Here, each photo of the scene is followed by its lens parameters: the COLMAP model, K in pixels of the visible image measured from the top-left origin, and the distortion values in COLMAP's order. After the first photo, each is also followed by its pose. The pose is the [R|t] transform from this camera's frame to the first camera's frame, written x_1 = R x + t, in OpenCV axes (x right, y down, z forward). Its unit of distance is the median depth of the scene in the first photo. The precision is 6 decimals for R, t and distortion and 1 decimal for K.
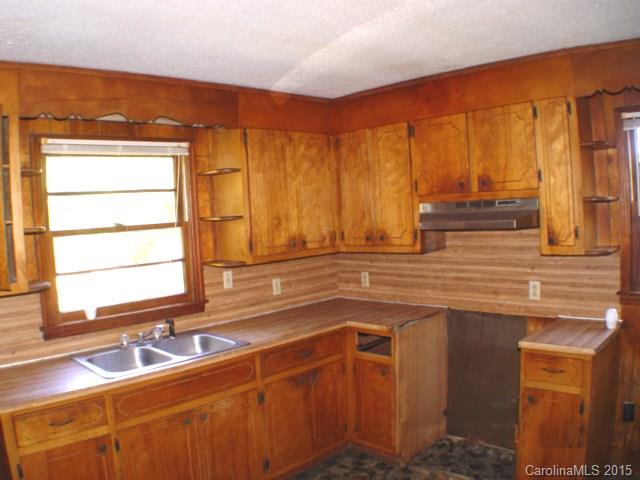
lens RADIAL K [[532.5, 0, 279.5], [0, 532.5, 239.2], [0, 0, 1]] dist [-0.228520, 0.067039]
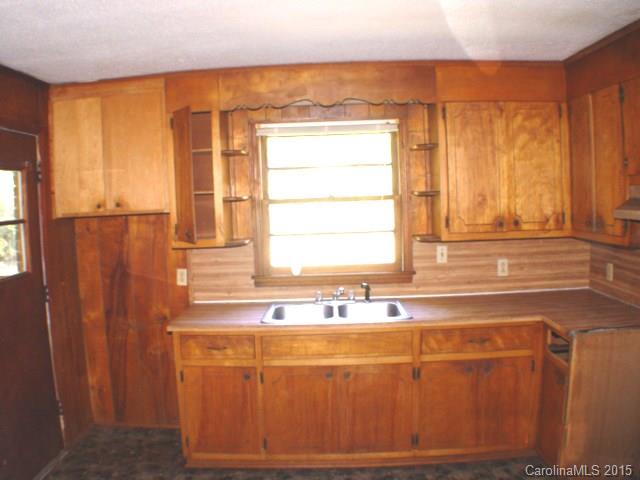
lens RADIAL K [[532.5, 0, 279.5], [0, 532.5, 239.2], [0, 0, 1]] dist [-0.228520, 0.067039]
pose [[0.696526, 0.089448, -0.711934, 0.404249], [-0.038372, 0.995423, 0.087524, -0.027615], [0.716505, -0.033644, 0.696770, 0.103384]]
